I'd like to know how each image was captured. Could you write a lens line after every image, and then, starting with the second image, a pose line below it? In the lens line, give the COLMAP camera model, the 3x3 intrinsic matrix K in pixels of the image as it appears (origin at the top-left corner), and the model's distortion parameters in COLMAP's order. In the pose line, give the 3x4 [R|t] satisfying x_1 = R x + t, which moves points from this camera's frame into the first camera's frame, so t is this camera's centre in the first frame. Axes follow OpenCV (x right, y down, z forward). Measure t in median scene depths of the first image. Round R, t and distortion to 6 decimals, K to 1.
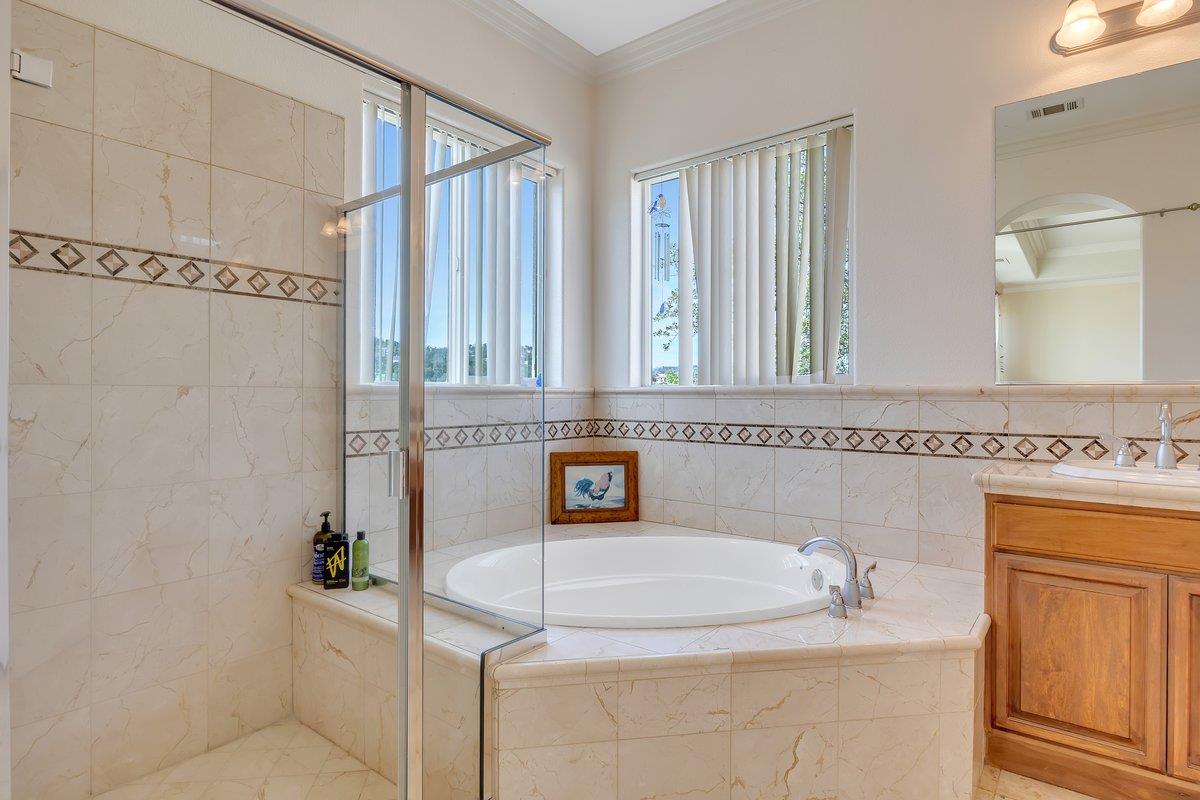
lens RADIAL K [[632.0, 0, 599.9], [0, 632.0, 398.4], [0, 0, 1]] dist [-0.005073, 0.000130]
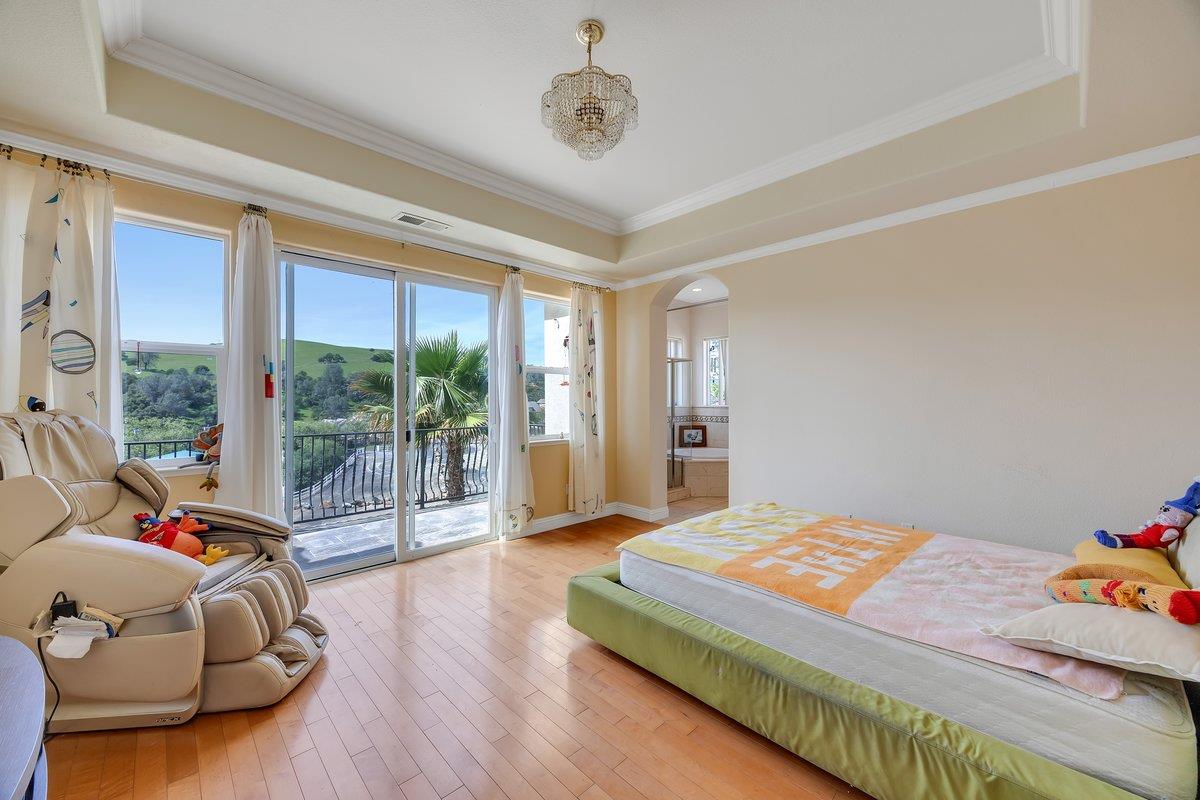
lens RADIAL K [[455.8, 0, 600.0], [0, 455.8, 399.4], [0, 0, 1]] dist [-0.002454, -0.000343]
pose [[0.991022, -0.003033, -0.133667, -0.183709], [0.002206, 0.999977, -0.006338, -0.039897], [0.133683, 0.005987, 0.991006, -1.536466]]
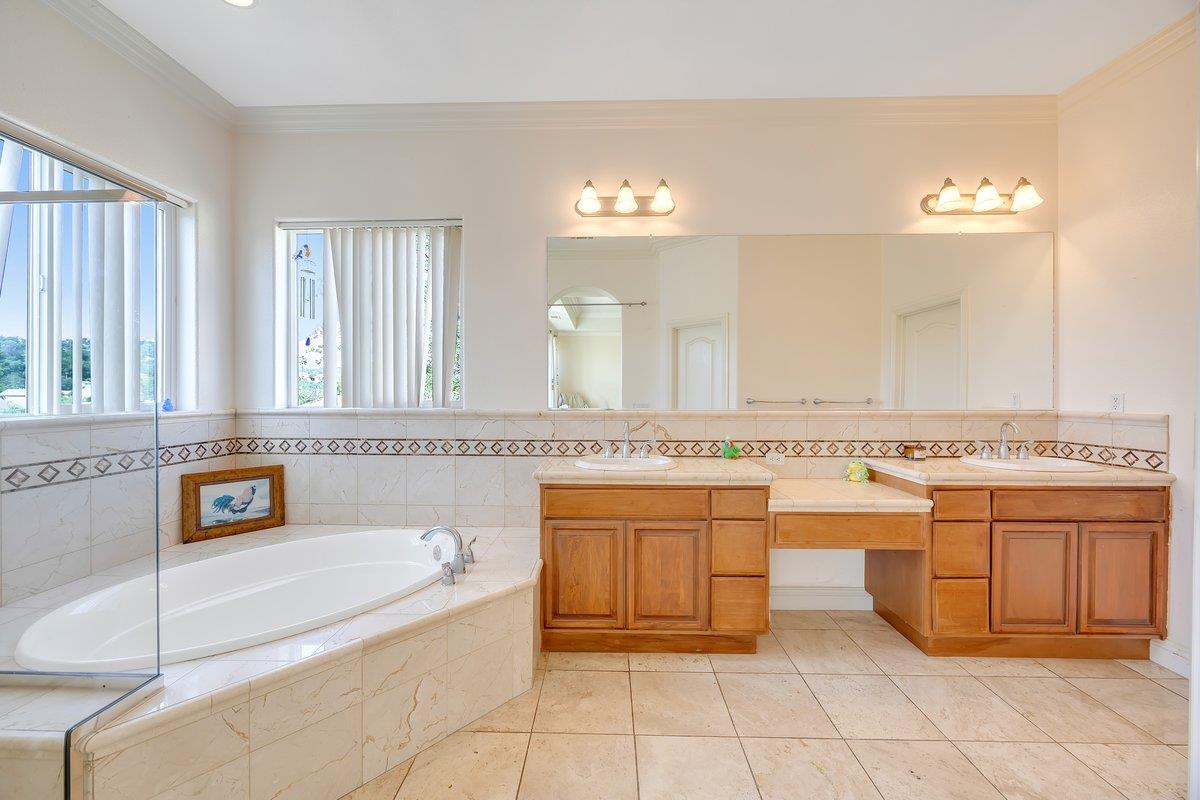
lens RADIAL K [[455.8, 0, 595.9], [0, 455.8, 395.5], [0, 0, 1]] dist [-0.002454, -0.000343]
pose [[0.800680, -0.005192, 0.599069, 0.021541], [0.003627, 0.999986, 0.003819, -0.048144], [-0.599081, -0.000884, 0.800688, -0.005773]]
